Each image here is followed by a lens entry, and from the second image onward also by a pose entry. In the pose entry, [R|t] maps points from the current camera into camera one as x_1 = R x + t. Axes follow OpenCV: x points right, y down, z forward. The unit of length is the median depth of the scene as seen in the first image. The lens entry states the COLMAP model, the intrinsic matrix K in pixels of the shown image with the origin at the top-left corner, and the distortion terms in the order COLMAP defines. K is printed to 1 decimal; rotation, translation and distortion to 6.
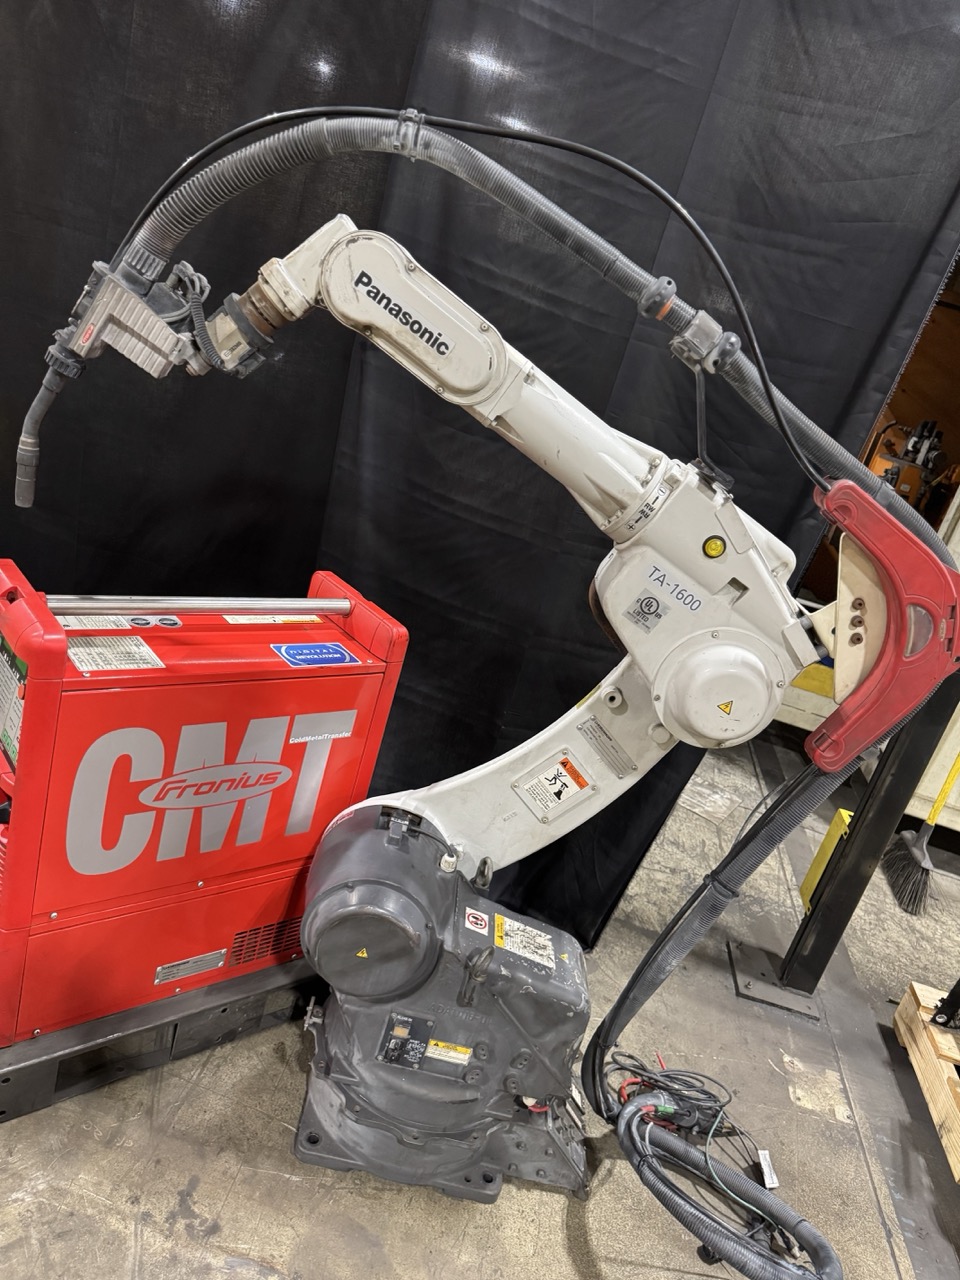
lens RADIAL K [[939.5, 0, 480.0], [0, 939.5, 640.0], [0, 0, 1]] dist [0.061678, -0.082106]
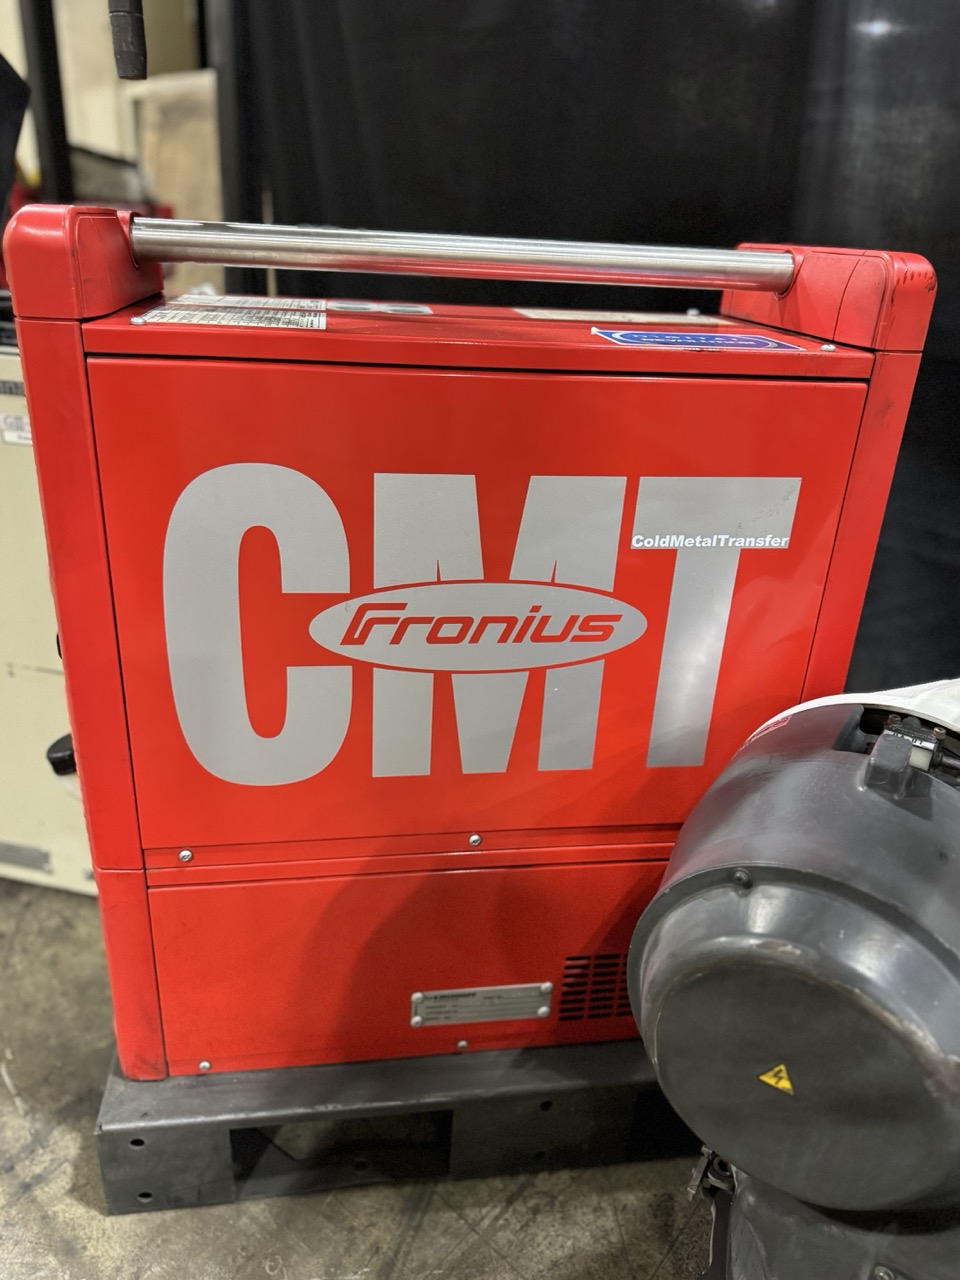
lens RADIAL K [[904.4, 0, 483.1], [0, 904.4, 627.7], [0, 0, 1]] dist [0.086726, -0.112082]
pose [[0.839044, -0.008584, -0.543995, -0.027366], [-0.019223, 0.998784, -0.045409, 0.171013], [0.543723, 0.048557, 0.837859, 0.607829]]
